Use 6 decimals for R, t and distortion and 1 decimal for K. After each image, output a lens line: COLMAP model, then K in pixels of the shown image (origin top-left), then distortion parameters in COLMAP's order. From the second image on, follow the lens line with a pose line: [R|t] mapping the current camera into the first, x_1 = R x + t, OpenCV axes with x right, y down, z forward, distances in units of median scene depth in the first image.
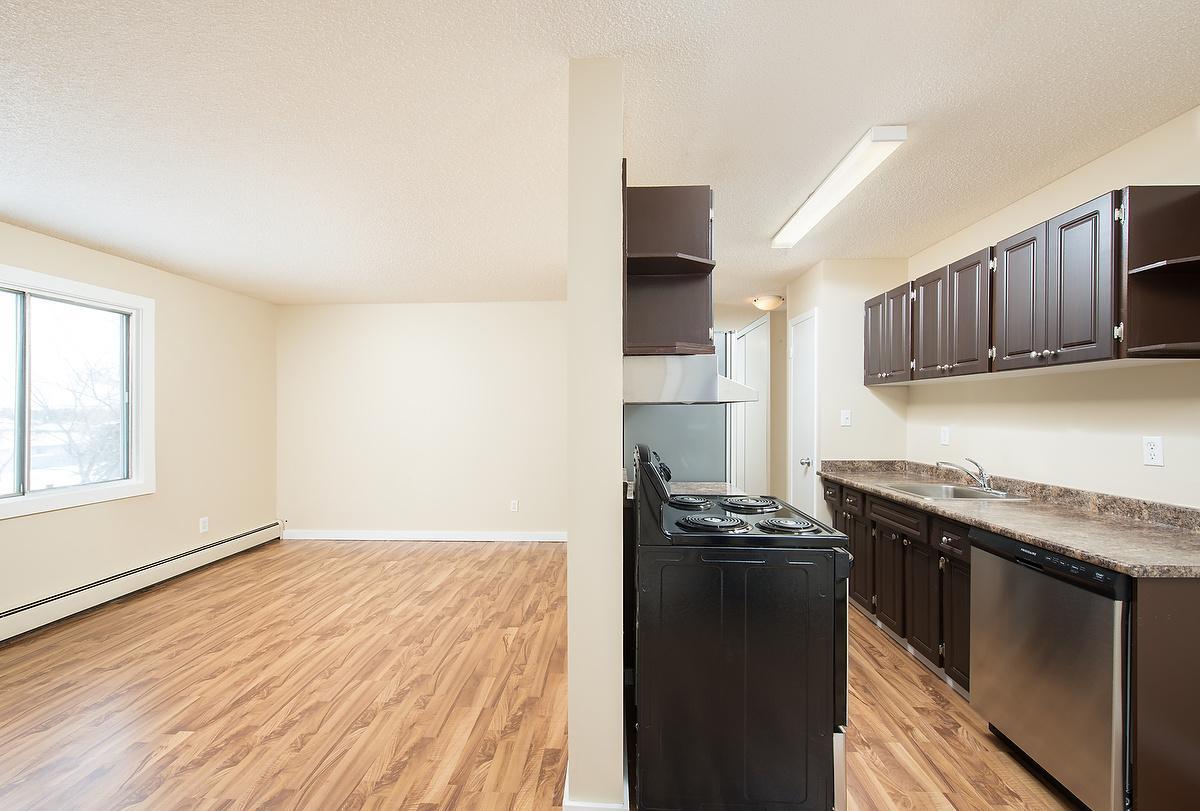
lens RADIAL K [[481.1, 0, 594.4], [0, 481.1, 412.7], [0, 0, 1]] dist [-0.001877, -0.000805]
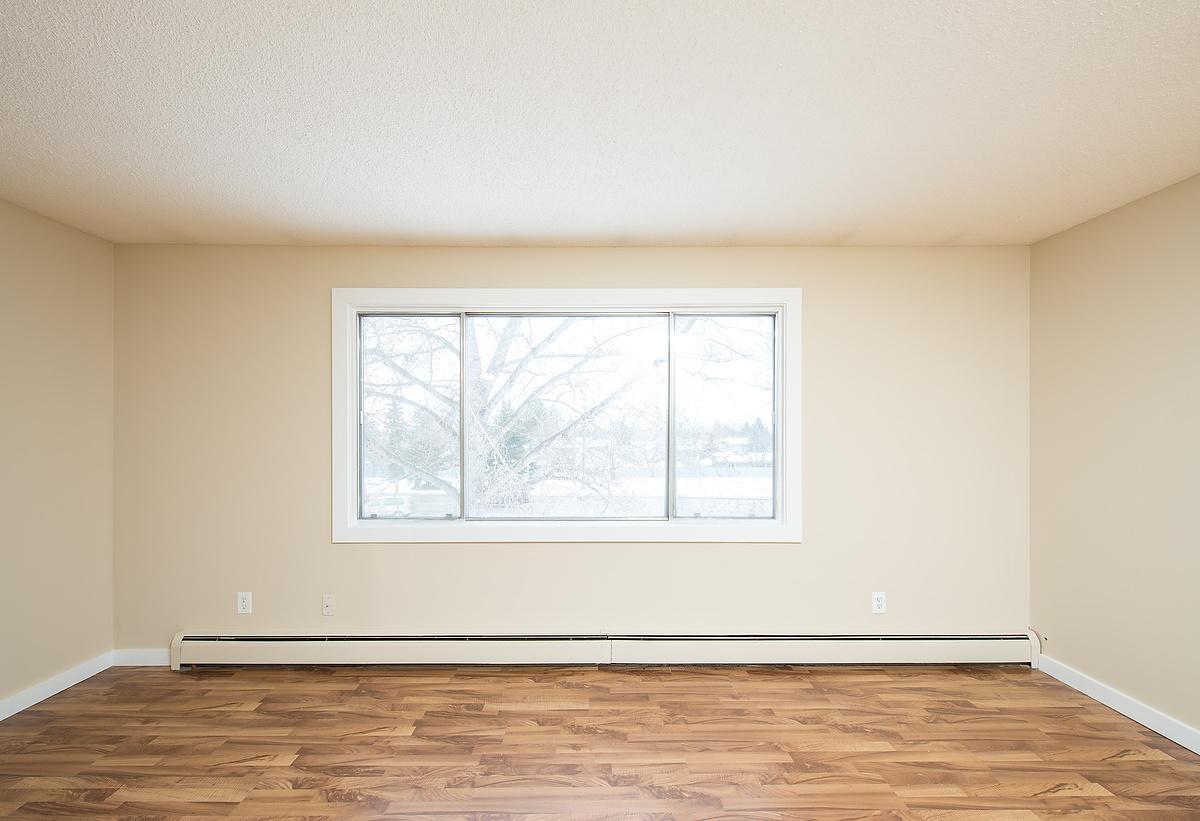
lens RADIAL K [[483.8, 0, 593.7], [0, 483.8, 429.1], [0, 0, 1]] dist [-0.000036, -0.000120]
pose [[0.055033, -0.002064, -0.998482, -0.223559], [-0.006709, 0.999975, -0.002437, -0.010995], [0.998462, 0.006833, 0.055018, 0.822980]]
